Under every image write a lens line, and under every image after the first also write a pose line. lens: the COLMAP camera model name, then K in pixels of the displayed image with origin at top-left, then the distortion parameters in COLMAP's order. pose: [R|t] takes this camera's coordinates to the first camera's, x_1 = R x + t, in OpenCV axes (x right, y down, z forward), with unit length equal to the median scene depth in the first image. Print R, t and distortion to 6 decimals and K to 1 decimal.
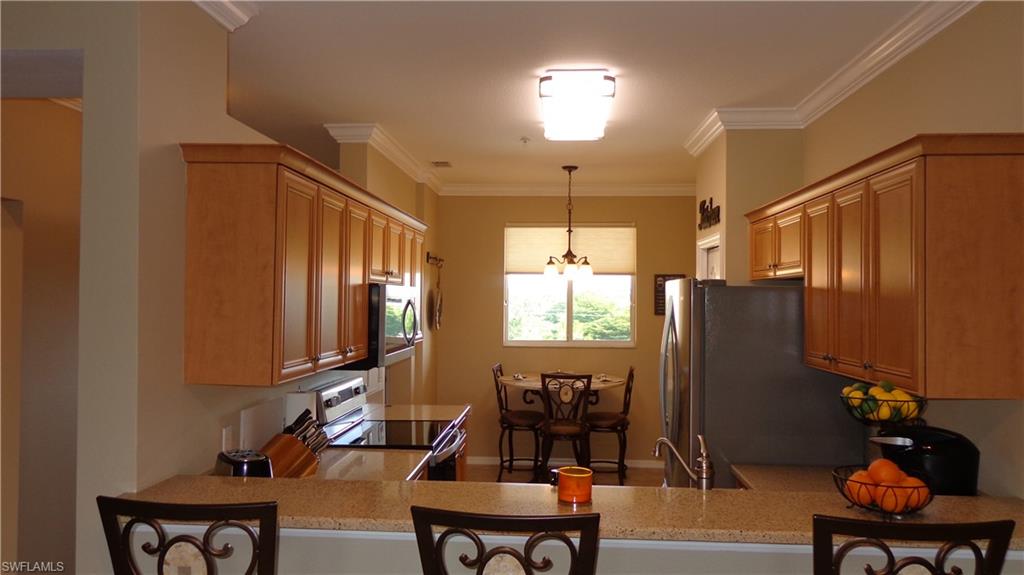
lens RADIAL K [[723.0, 0, 512.0], [0, 723.0, 287.5], [0, 0, 1]] dist [0.003855, 0.009060]
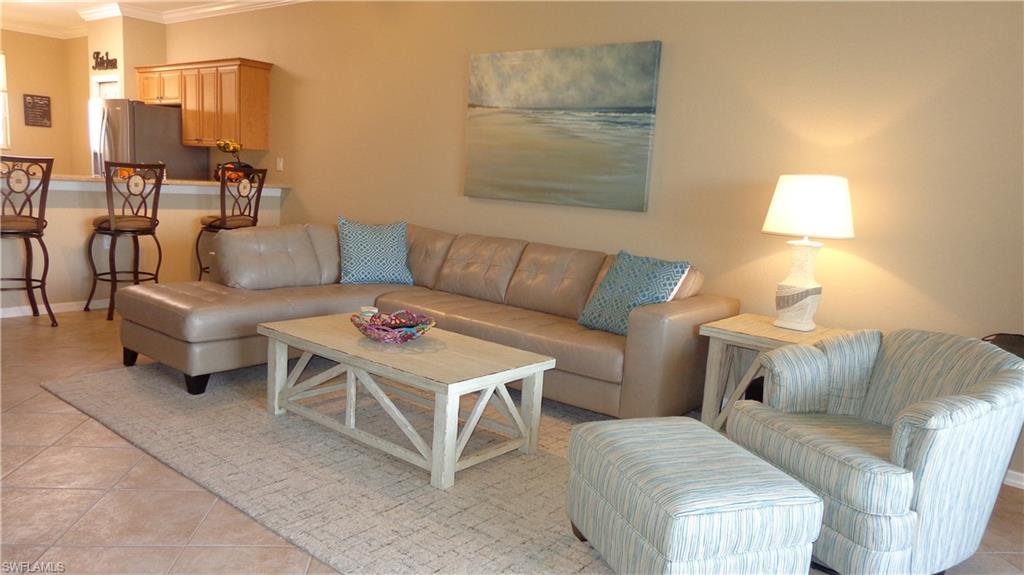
lens RADIAL K [[723.0, 0, 512.0], [0, 723.0, 287.5], [0, 0, 1]] dist [0.003855, 0.009060]
pose [[0.578509, -0.091367, 0.810543, -0.755684], [-0.074787, 0.983579, 0.164251, 0.085221], [-0.812240, -0.155639, 0.562177, -1.013964]]
